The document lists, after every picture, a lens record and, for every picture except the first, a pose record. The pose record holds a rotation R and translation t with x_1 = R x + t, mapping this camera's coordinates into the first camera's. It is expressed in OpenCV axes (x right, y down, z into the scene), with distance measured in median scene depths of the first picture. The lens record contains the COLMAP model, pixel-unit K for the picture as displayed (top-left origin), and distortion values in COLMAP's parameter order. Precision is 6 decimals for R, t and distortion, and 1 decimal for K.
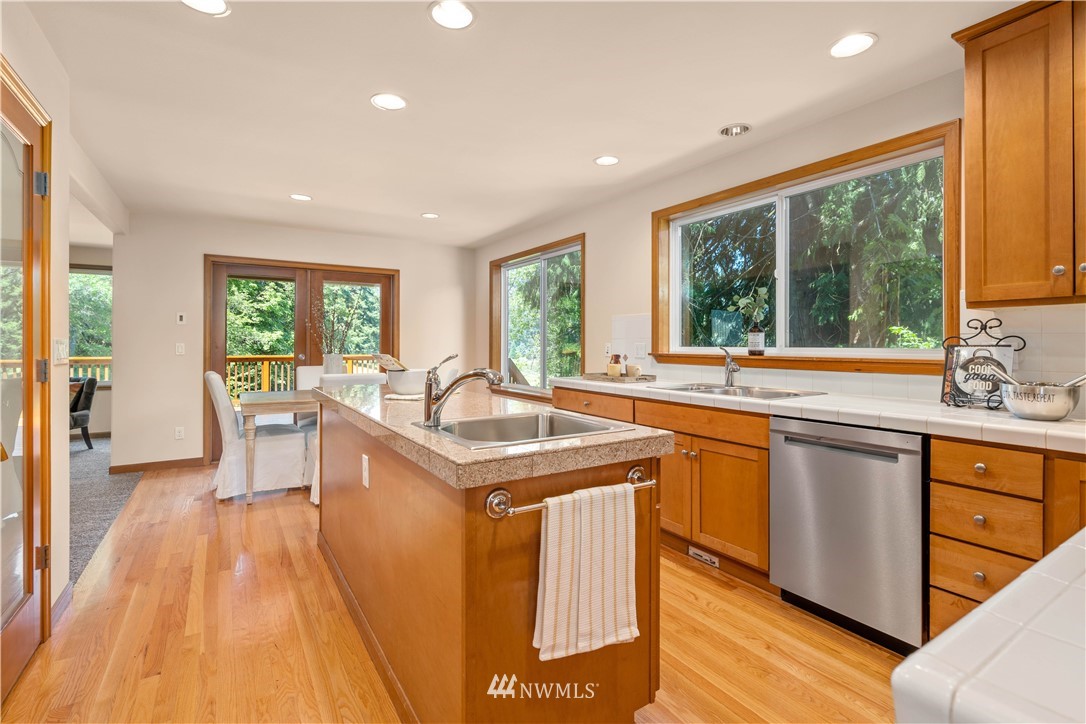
lens RADIAL K [[490.8, 0, 547.0], [0, 490.8, 341.9], [0, 0, 1]] dist [-0.007137, 0.002025]
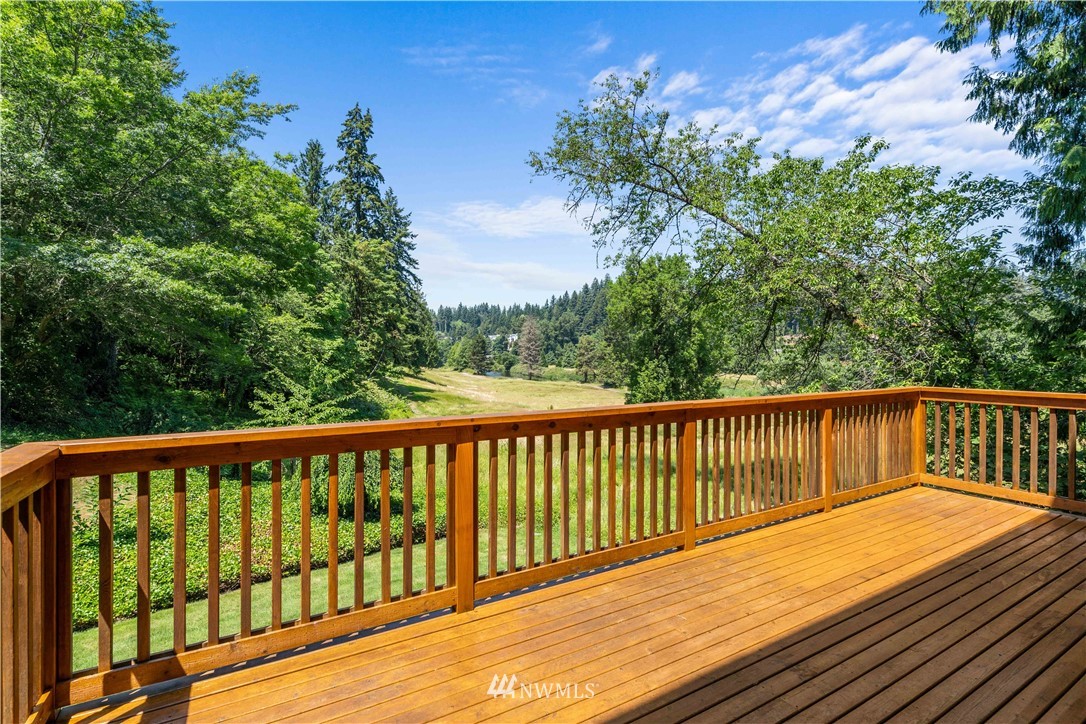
lens RADIAL K [[490.8, 0, 542.7], [0, 490.8, 351.3], [0, 0, 1]] dist [-0.007137, 0.002025]
pose [[0.998657, -0.002440, -0.051753, -0.145770], [0.002584, 0.999993, 0.002712, -0.000762], [0.051746, -0.002842, 0.998656, 0.153392]]
